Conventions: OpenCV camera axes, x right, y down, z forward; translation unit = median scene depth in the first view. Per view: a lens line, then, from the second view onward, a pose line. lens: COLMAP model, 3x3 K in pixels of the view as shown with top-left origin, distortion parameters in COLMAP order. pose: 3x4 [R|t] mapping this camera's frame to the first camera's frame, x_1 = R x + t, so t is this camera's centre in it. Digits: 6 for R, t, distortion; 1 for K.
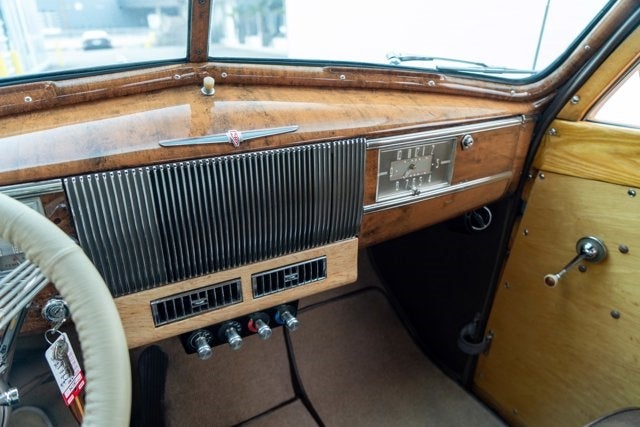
lens RADIAL K [[427.7, 0, 322.2], [0, 427.7, 213.7], [0, 0, 1]] dist [-0.028323, 0.013931]
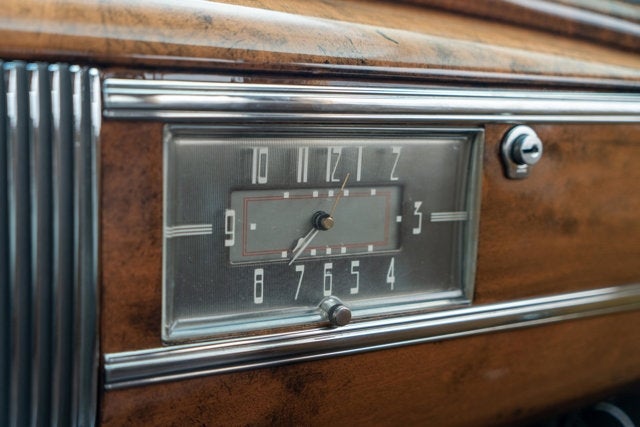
lens RADIAL K [[942.2, 0, 321.3], [0, 942.2, 213.4], [0, 0, 1]] dist [-0.012867, 0.000000]
pose [[0.998712, 0.026051, 0.043531, 0.178032], [-0.013613, 0.964230, -0.264716, 0.042614], [-0.048870, 0.263782, 0.963344, 0.403674]]
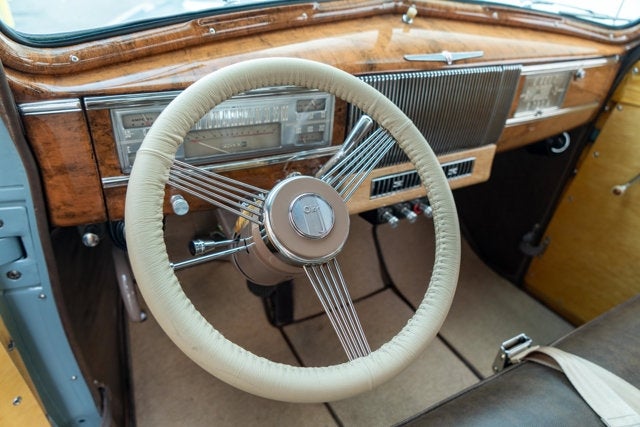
lens RADIAL K [[427.7, 0, 316.0], [0, 427.7, 213.7], [0, 0, 1]] dist [-0.028323, 0.013931]
pose [[0.998336, 0.035954, 0.045087, -0.479895], [-0.041513, 0.990759, 0.129122, 0.110373], [-0.040028, -0.130779, 0.990603, -0.266645]]
